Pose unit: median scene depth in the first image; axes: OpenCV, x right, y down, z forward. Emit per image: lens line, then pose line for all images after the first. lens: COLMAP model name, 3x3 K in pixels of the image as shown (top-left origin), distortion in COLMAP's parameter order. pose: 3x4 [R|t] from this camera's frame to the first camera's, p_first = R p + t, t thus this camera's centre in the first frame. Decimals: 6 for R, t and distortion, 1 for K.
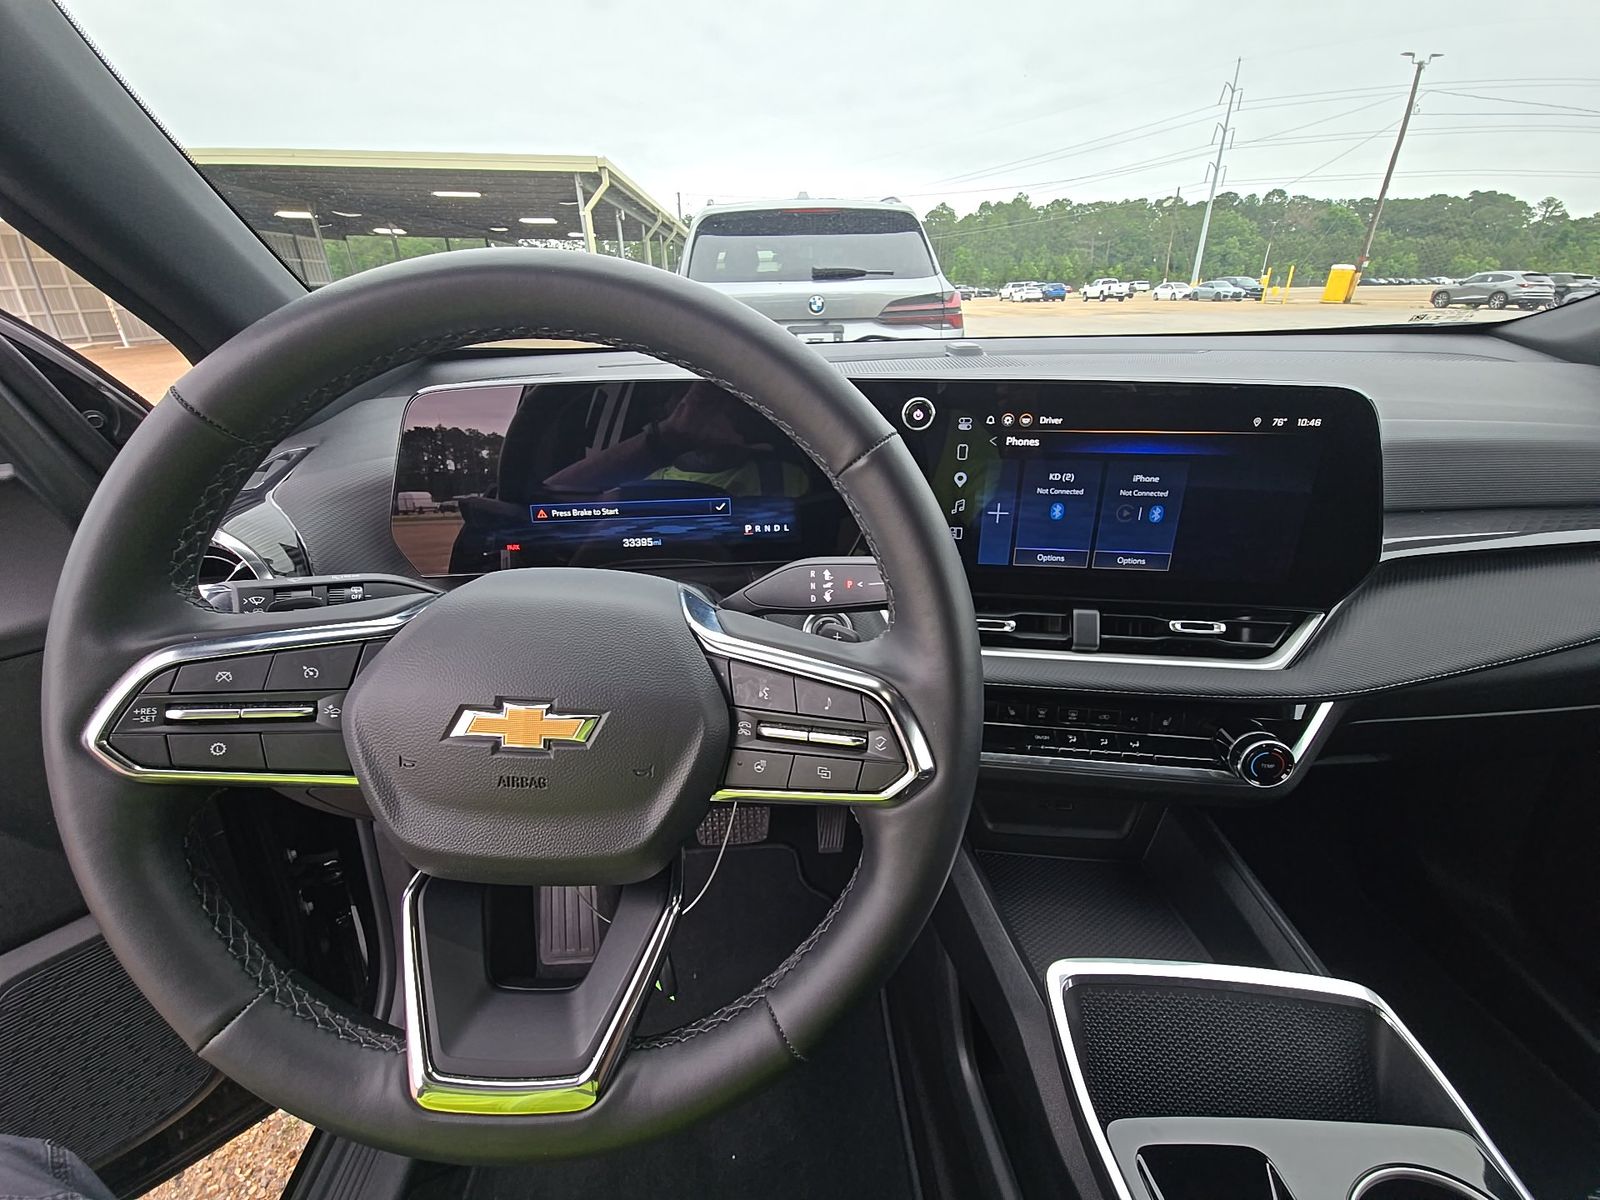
lens RADIAL K [[644.1, 0, 802.4], [0, 644.1, 605.2], [0, 0, 1]] dist [0.013124, -0.010938]
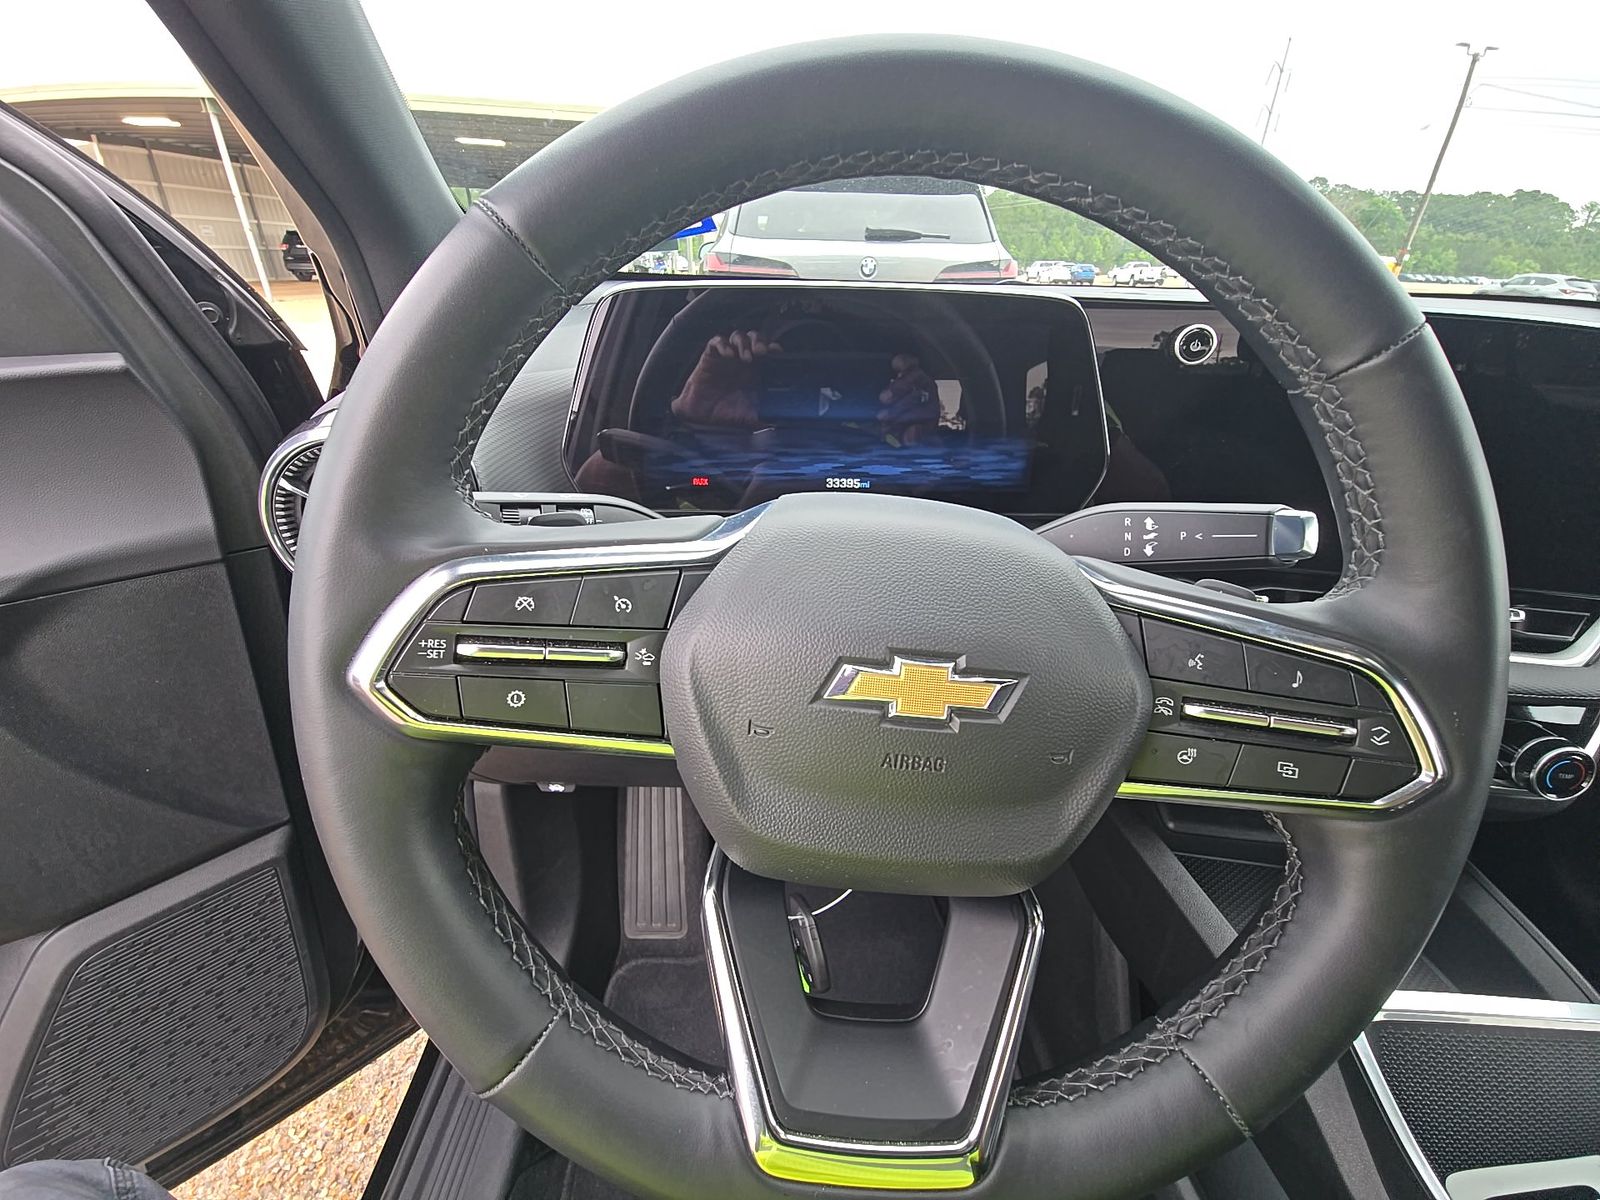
lens RADIAL K [[644.1, 0, 801.7], [0, 644.1, 606.3], [0, 0, 1]] dist [0.013124, -0.010938]
pose [[0.998754, 0.049343, -0.007523, -0.312659], [-0.049019, 0.998057, 0.038451, 0.038138], [0.009406, -0.038034, 0.999232, 0.139040]]
